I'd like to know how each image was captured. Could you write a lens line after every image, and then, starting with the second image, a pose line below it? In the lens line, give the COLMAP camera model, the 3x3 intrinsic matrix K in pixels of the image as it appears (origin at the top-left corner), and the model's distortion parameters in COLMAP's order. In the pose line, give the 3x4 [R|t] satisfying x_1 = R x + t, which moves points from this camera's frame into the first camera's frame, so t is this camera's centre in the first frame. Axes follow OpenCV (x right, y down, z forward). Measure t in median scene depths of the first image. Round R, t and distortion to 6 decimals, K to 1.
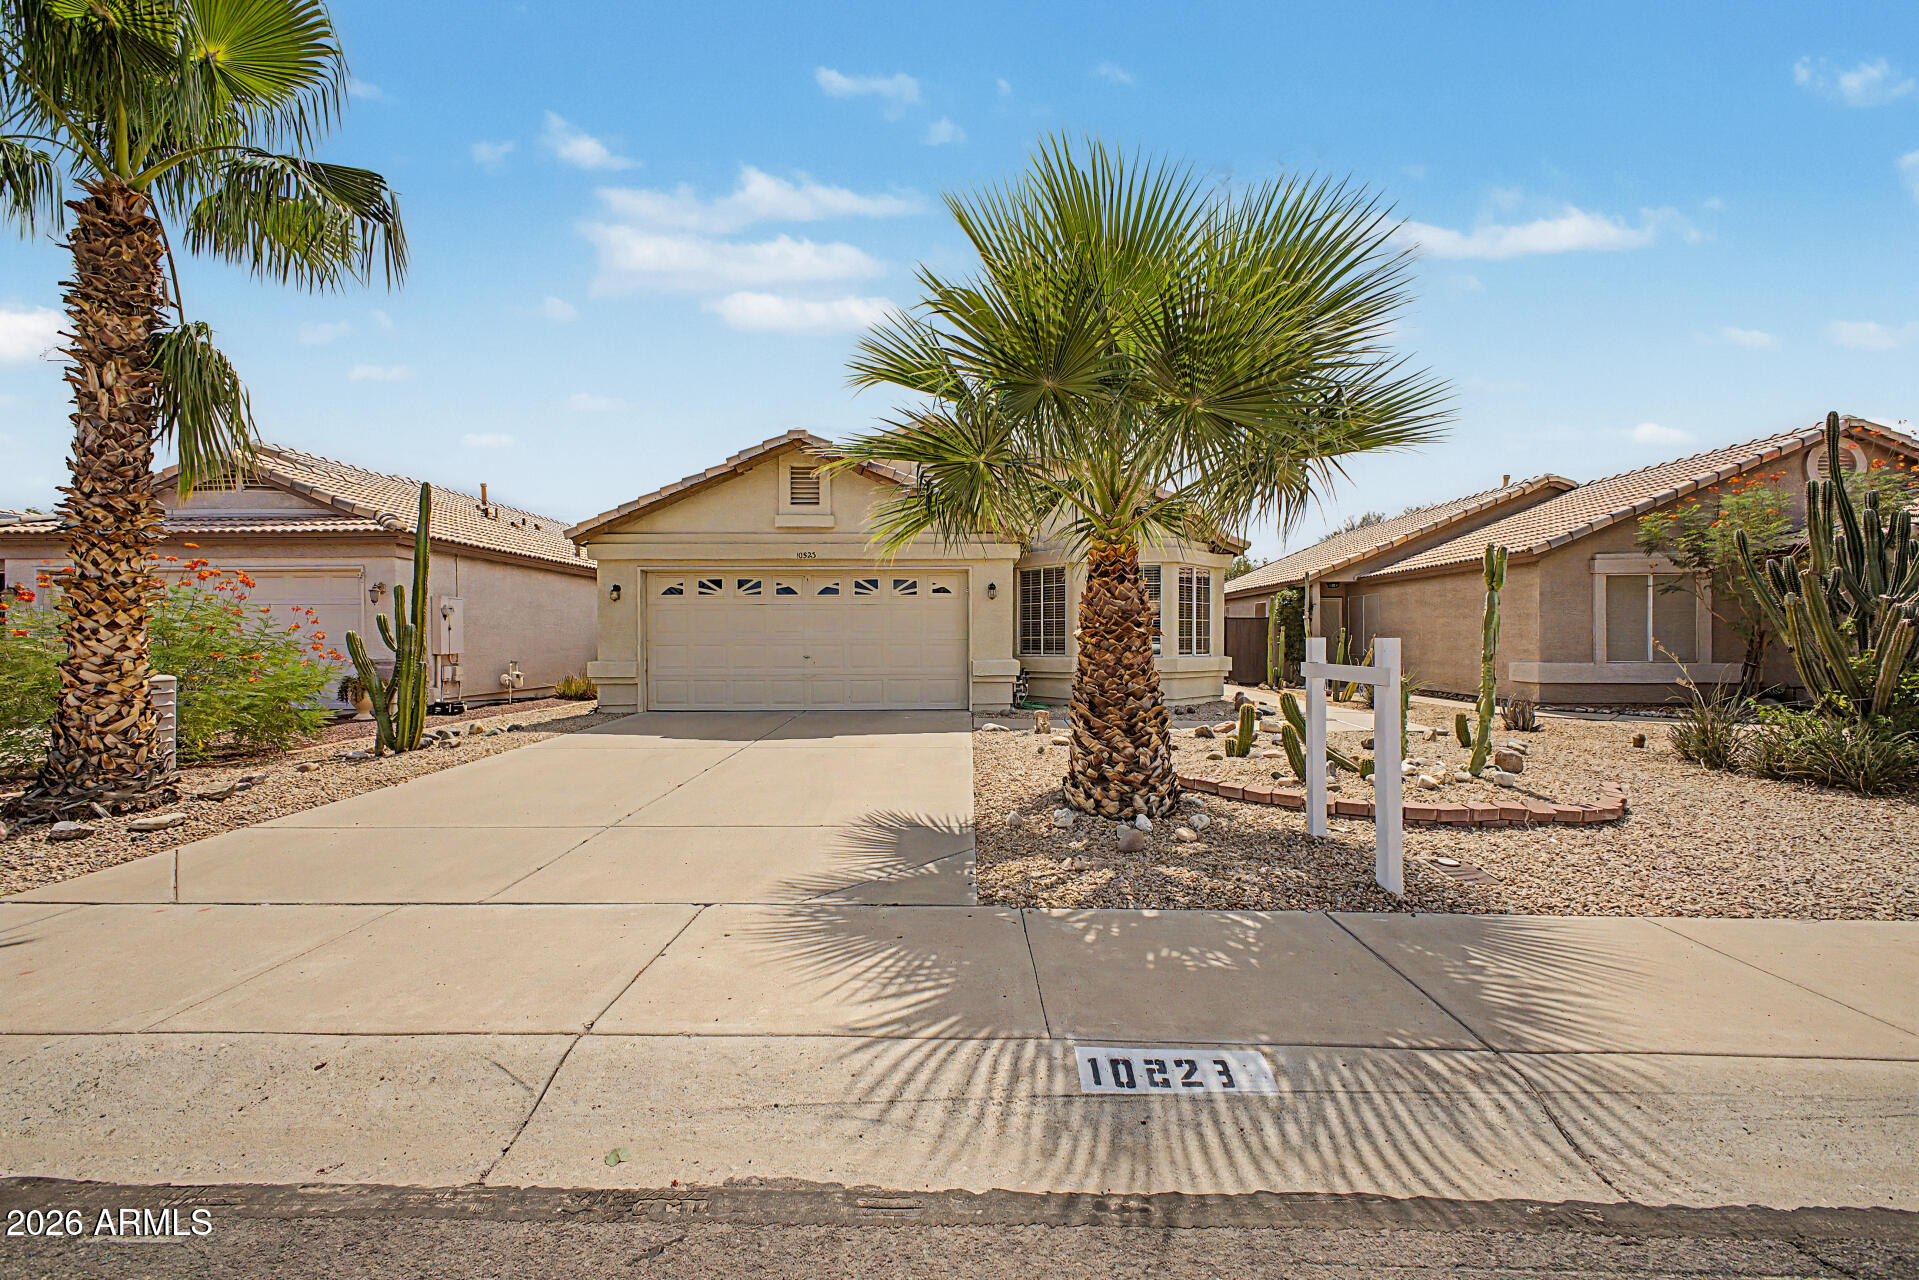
lens RADIAL K [[763.7, 0, 958.7], [0, 763.7, 640.7], [0, 0, 1]] dist [0.016491, -0.002955]
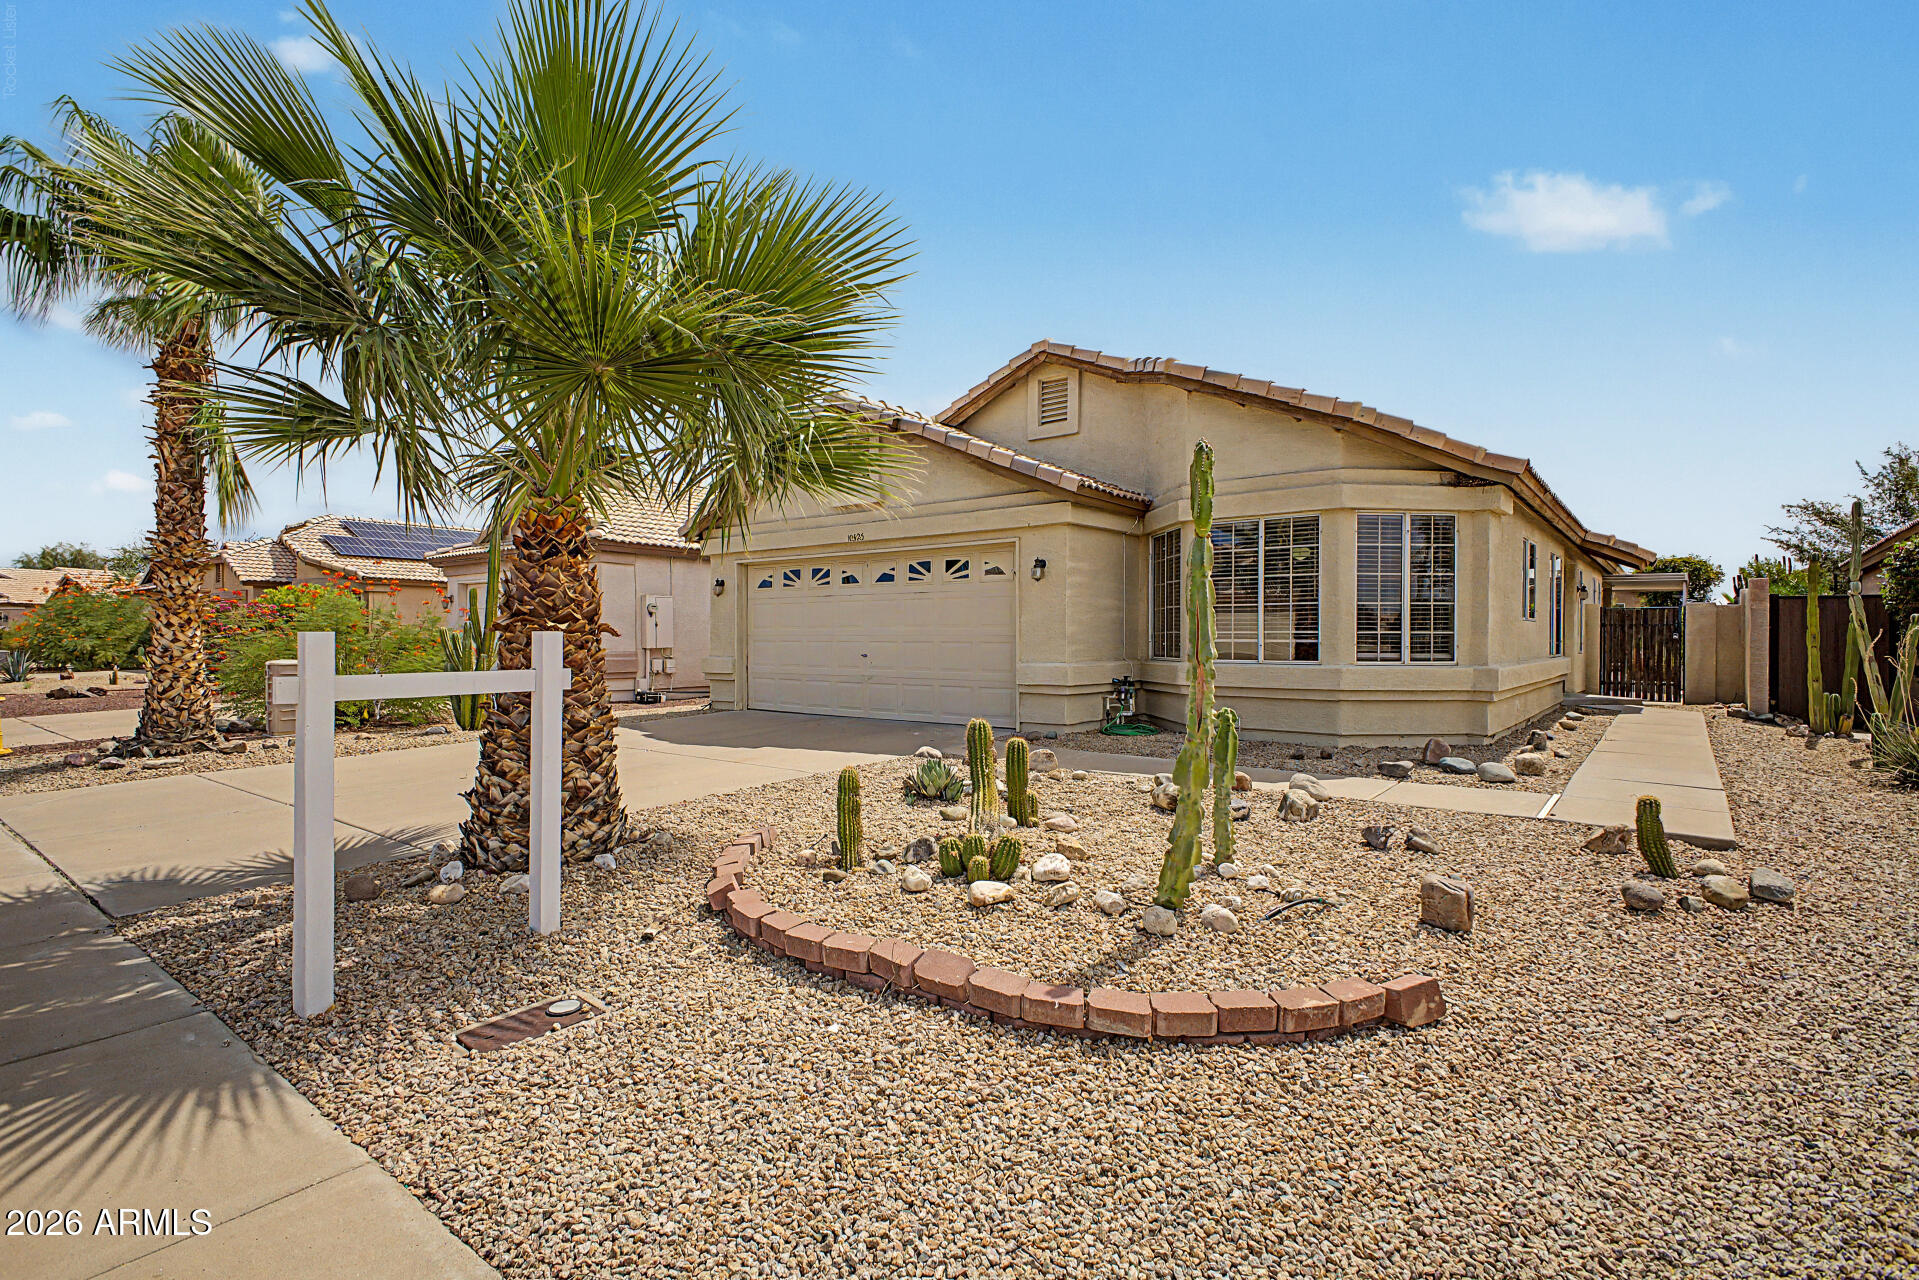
lens RADIAL K [[926.6, 0, 948.4], [0, 926.6, 641.9], [0, 0, 1]] dist [0.014422, 0.000948]
pose [[0.791531, 0.006716, -0.611092, 0.513912], [-0.002979, 0.999970, 0.007132, -0.002048], [0.611121, -0.003824, 0.791528, 0.236068]]
